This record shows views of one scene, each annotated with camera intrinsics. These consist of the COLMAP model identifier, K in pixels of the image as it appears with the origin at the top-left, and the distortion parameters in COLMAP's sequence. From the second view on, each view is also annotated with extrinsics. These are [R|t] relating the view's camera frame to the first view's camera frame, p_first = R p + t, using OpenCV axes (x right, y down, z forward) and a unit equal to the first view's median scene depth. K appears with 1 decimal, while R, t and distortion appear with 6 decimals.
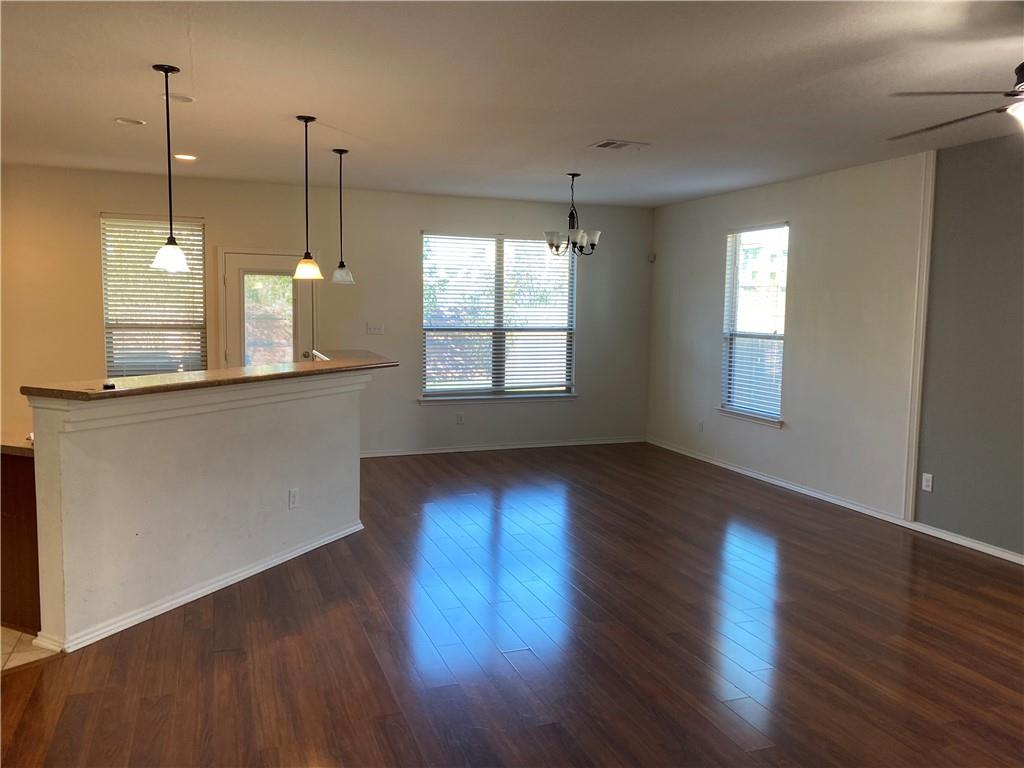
lens RADIAL K [[778.2, 0, 512.0], [0, 778.2, 384.0], [0, 0, 1]] dist [0.007046, -0.009290]
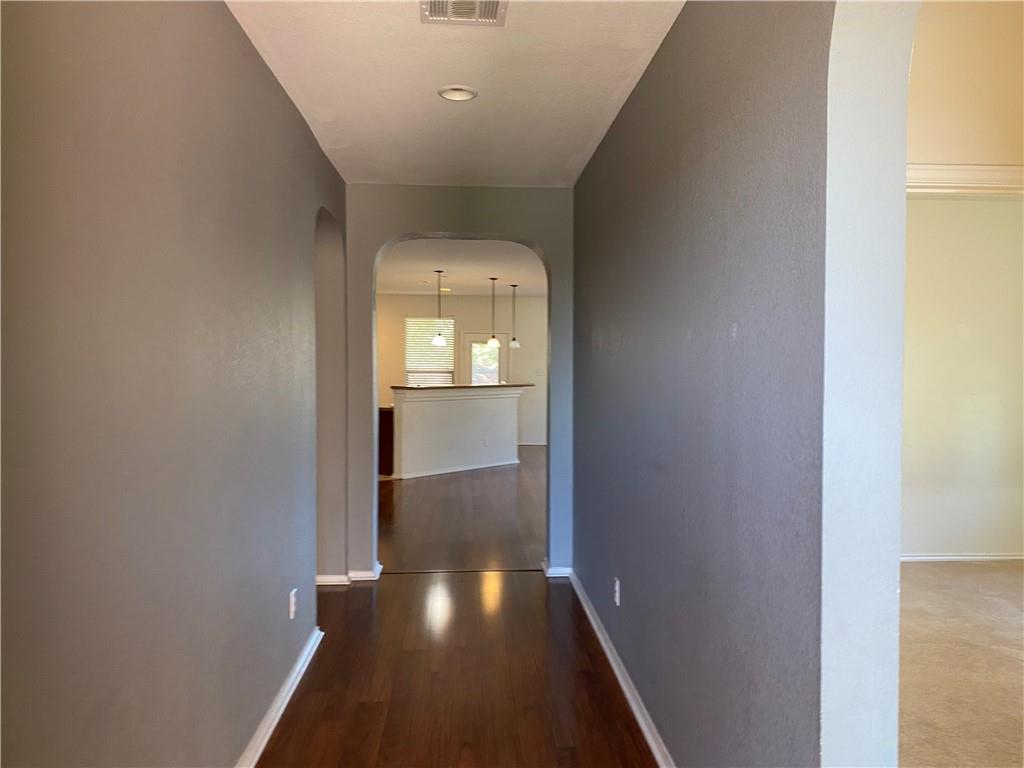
lens RADIAL K [[778.2, 0, 512.0], [0, 778.2, 384.0], [0, 0, 1]] dist [0.007046, -0.009290]
pose [[0.953048, -0.002610, -0.302807, 0.050437], [-0.020139, 0.997203, -0.071980, 0.014444], [0.302148, 0.074699, 0.950330, -0.120479]]
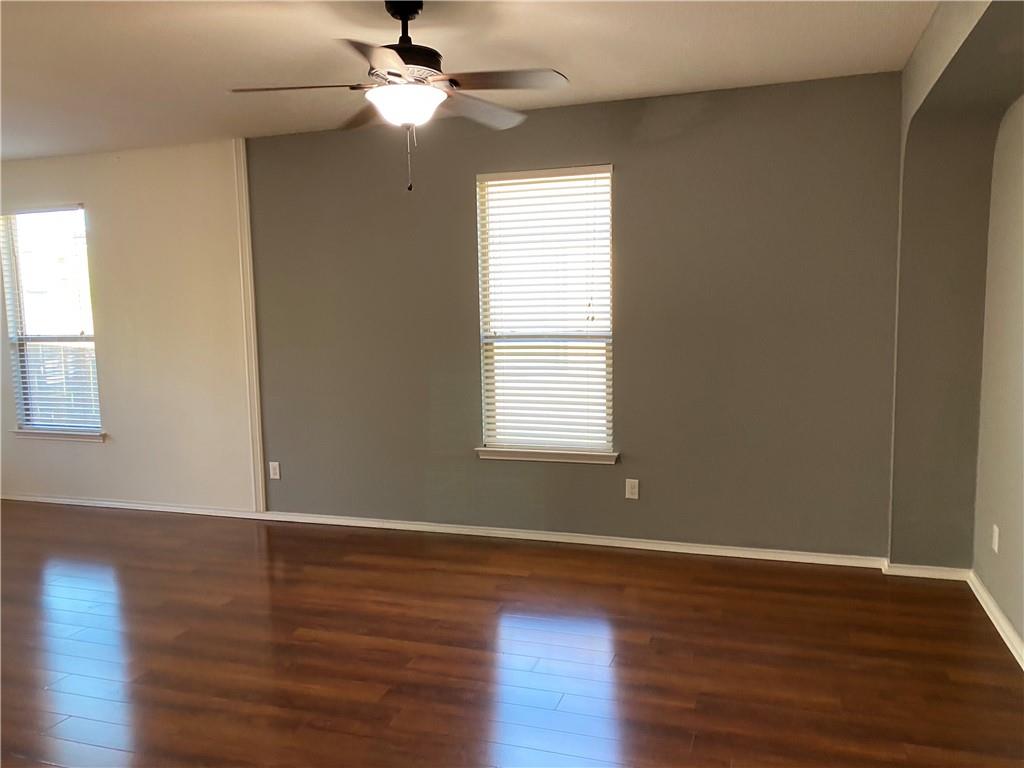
lens RADIAL K [[782.3, 0, 511.7], [0, 782.3, 404.0], [0, 0, 1]] dist [-0.002542, -0.005830]
pose [[0.627337, -0.131239, 0.767610, -0.056332], [0.107634, 0.990849, 0.081441, -0.012050], [-0.771274, 0.031530, 0.635722, 0.134460]]
